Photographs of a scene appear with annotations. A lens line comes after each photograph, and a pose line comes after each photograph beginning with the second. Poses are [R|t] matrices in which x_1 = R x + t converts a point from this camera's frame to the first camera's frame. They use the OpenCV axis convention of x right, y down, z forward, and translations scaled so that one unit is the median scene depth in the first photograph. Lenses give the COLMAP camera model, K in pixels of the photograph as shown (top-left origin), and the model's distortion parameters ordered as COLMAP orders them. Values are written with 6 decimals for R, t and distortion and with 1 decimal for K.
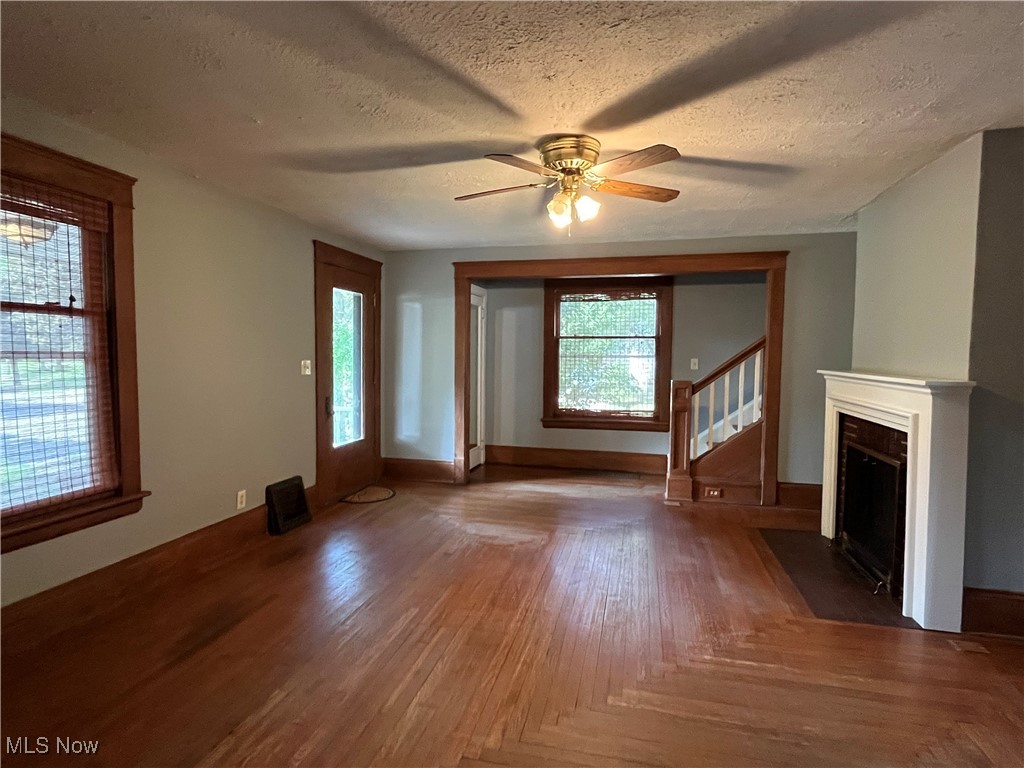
lens RADIAL K [[537.0, 0, 509.4], [0, 537.0, 385.6], [0, 0, 1]] dist [0.006565, -0.000290]
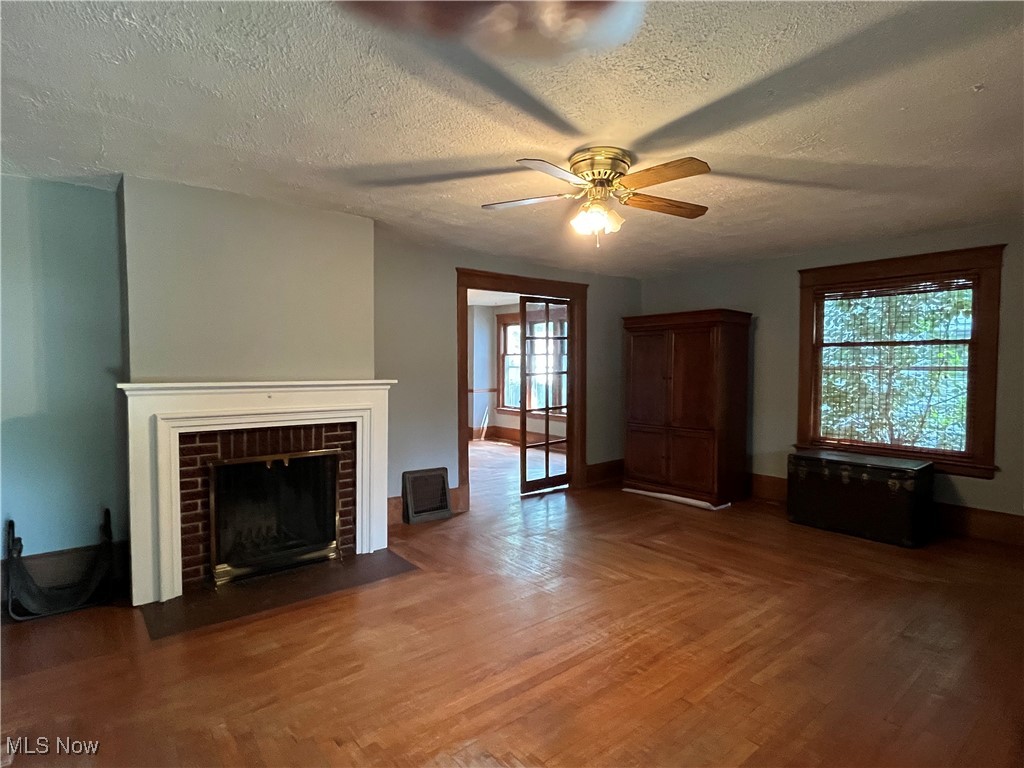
lens RADIAL K [[537.0, 0, 509.1], [0, 537.0, 385.3], [0, 0, 1]] dist [0.006565, -0.000290]
pose [[-0.800890, -0.034572, 0.597813, -0.211899], [0.026486, 0.995310, 0.093043, -0.069801], [-0.598225, 0.090351, -0.796218, 1.115486]]
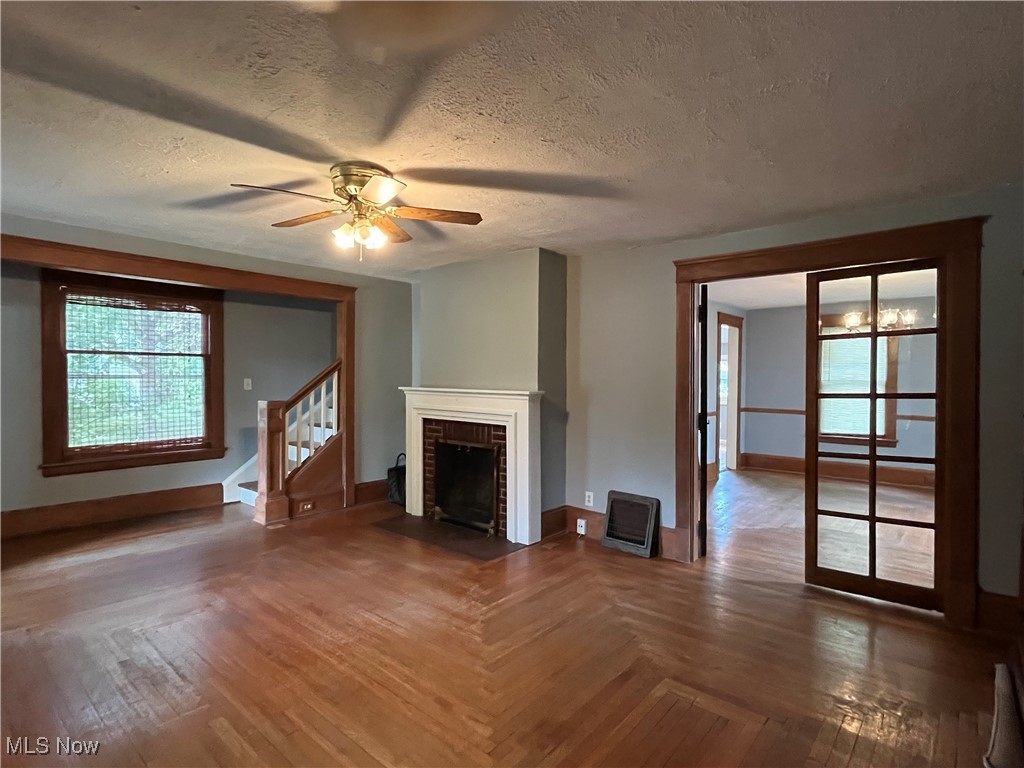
lens RADIAL K [[537.0, 0, 507.5], [0, 537.0, 382.0], [0, 0, 1]] dist [0.006565, -0.000290]
pose [[0.453647, -0.012323, 0.891096, -0.394926], [0.049402, 0.998715, -0.011339, -0.012413], [-0.889811, 0.049166, 0.453673, 0.174751]]
